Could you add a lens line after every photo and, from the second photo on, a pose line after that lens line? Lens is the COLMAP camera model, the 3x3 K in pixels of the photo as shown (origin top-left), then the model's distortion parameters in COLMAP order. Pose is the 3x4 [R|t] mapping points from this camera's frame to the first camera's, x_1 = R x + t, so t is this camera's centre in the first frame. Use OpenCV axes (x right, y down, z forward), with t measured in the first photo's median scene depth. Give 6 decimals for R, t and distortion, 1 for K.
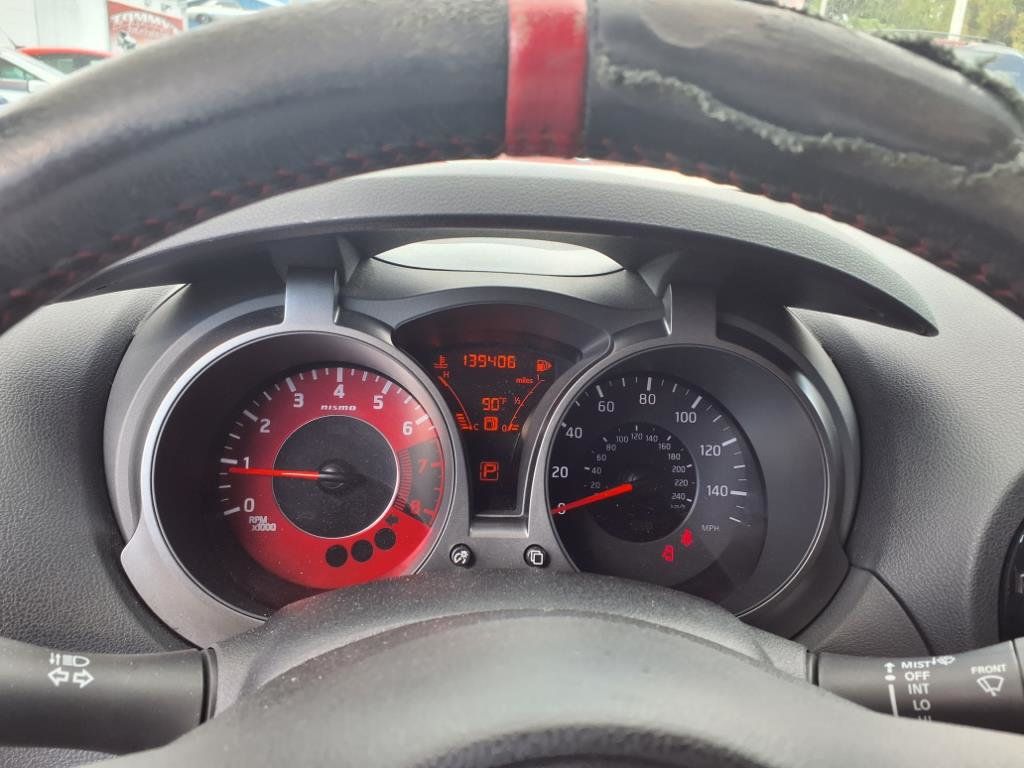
lens RADIAL K [[826.2, 0, 518.8], [0, 826.2, 377.8], [0, 0, 1]] dist [0.026176, -0.046023]
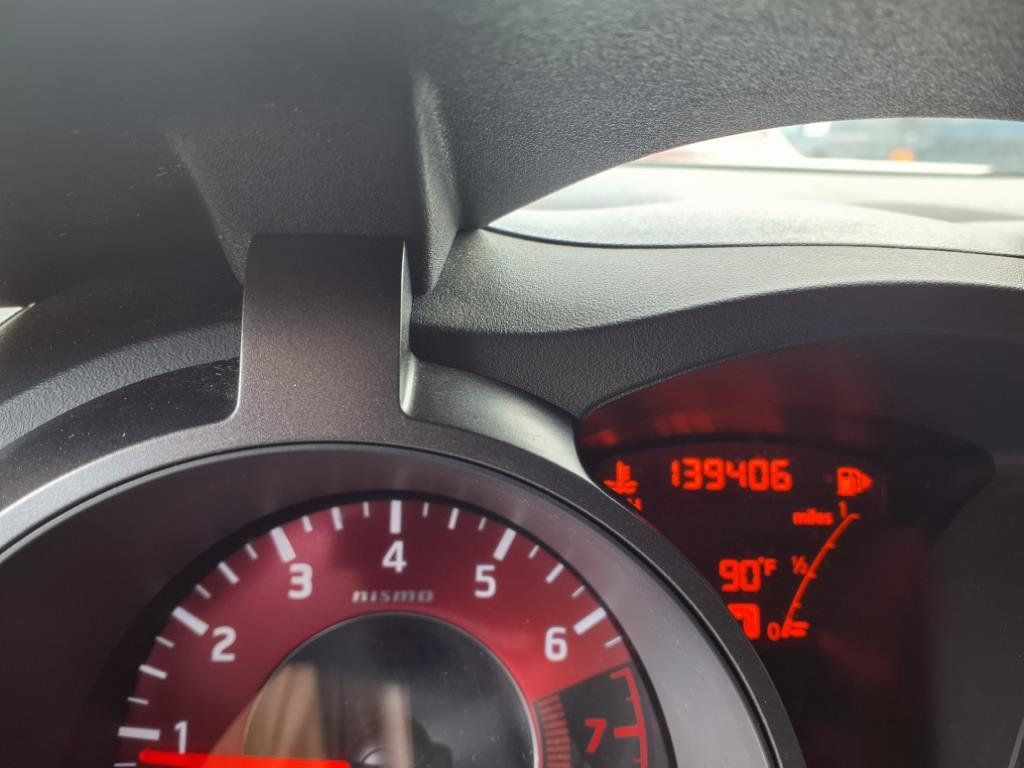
lens RADIAL K [[826.2, 0, 505.8], [0, 826.2, 386.4], [0, 0, 1]] dist [0.026176, -0.046023]
pose [[0.997594, -0.021652, -0.065857, -0.129298], [0.019153, 0.999081, -0.038344, -0.053990], [0.066627, 0.036990, 0.997092, 0.571864]]
